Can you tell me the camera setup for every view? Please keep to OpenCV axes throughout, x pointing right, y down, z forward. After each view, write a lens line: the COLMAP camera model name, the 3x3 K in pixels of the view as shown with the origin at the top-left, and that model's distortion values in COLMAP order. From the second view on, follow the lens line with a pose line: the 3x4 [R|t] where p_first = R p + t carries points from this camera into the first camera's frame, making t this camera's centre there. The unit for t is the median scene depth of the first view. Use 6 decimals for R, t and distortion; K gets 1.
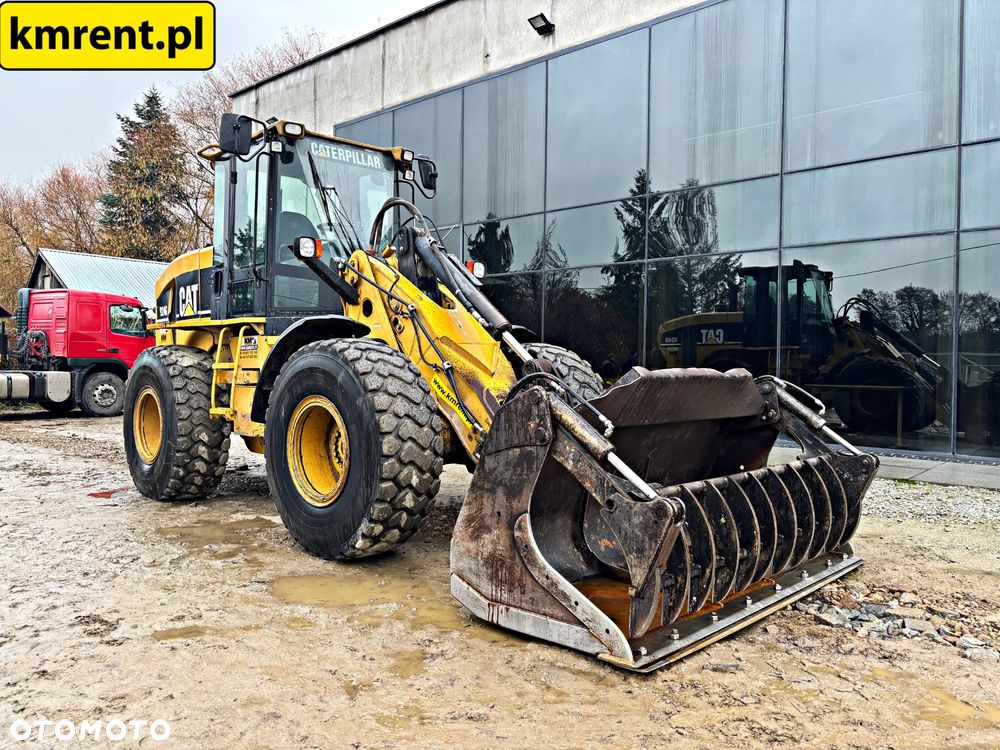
lens RADIAL K [[752.3, 0, 500.0], [0, 752.3, 375.0], [0, 0, 1]] dist [0.026209, -0.000844]
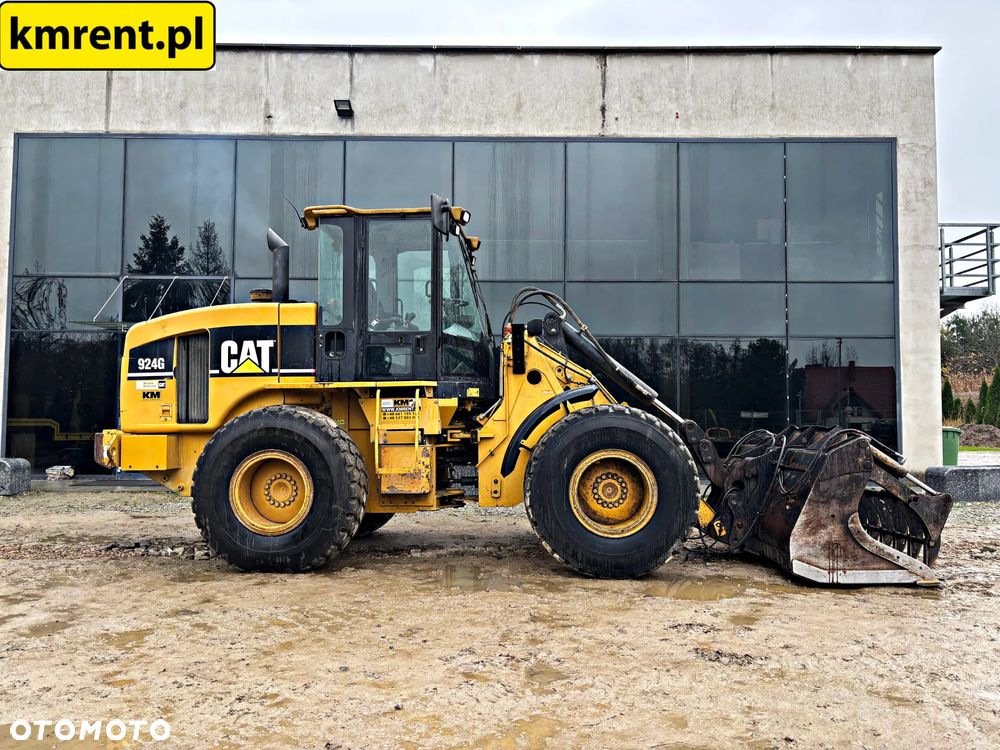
lens RADIAL K [[748.9, 0, 492.6], [0, 748.9, 390.0], [0, 0, 1]] dist [0.019082, 0.001006]
pose [[0.750545, 0.022368, 0.660440, -1.081374], [0.012898, 0.998741, -0.048484, -0.012849], [-0.660693, 0.044908, 0.749311, 0.162287]]
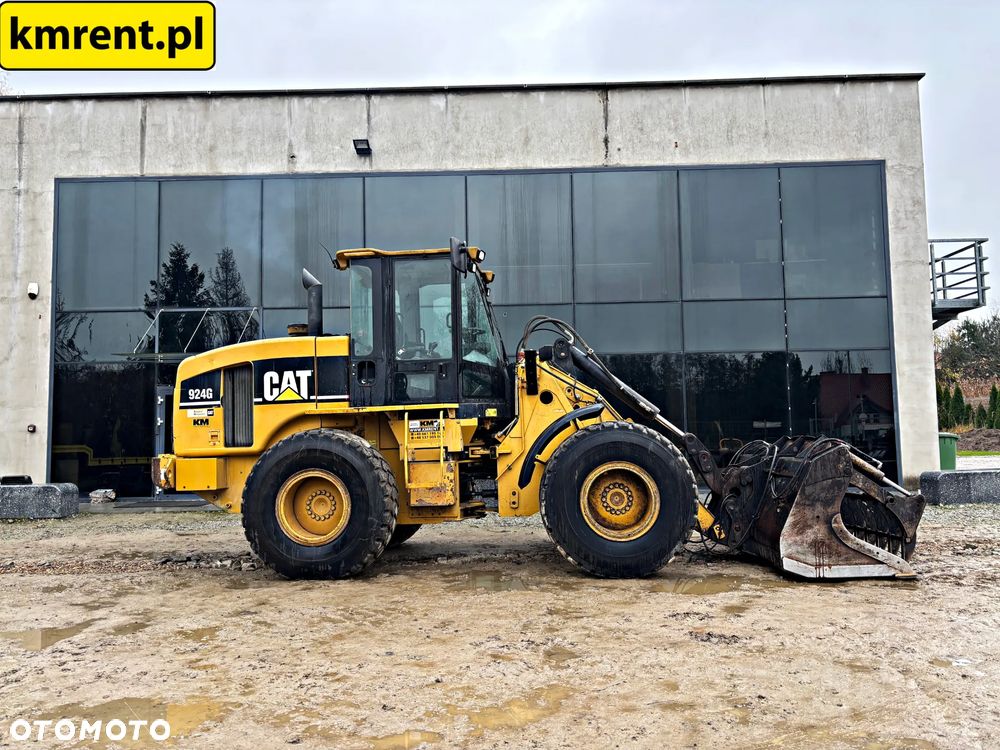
lens RADIAL K [[748.9, 0, 497.8], [0, 748.9, 387.7], [0, 0, 1]] dist [0.023631, -0.003092]
pose [[0.759300, 0.019549, 0.650447, -1.171033], [0.036198, 0.996732, -0.072213, -0.015905], [-0.649733, 0.078377, 0.756111, 0.064570]]
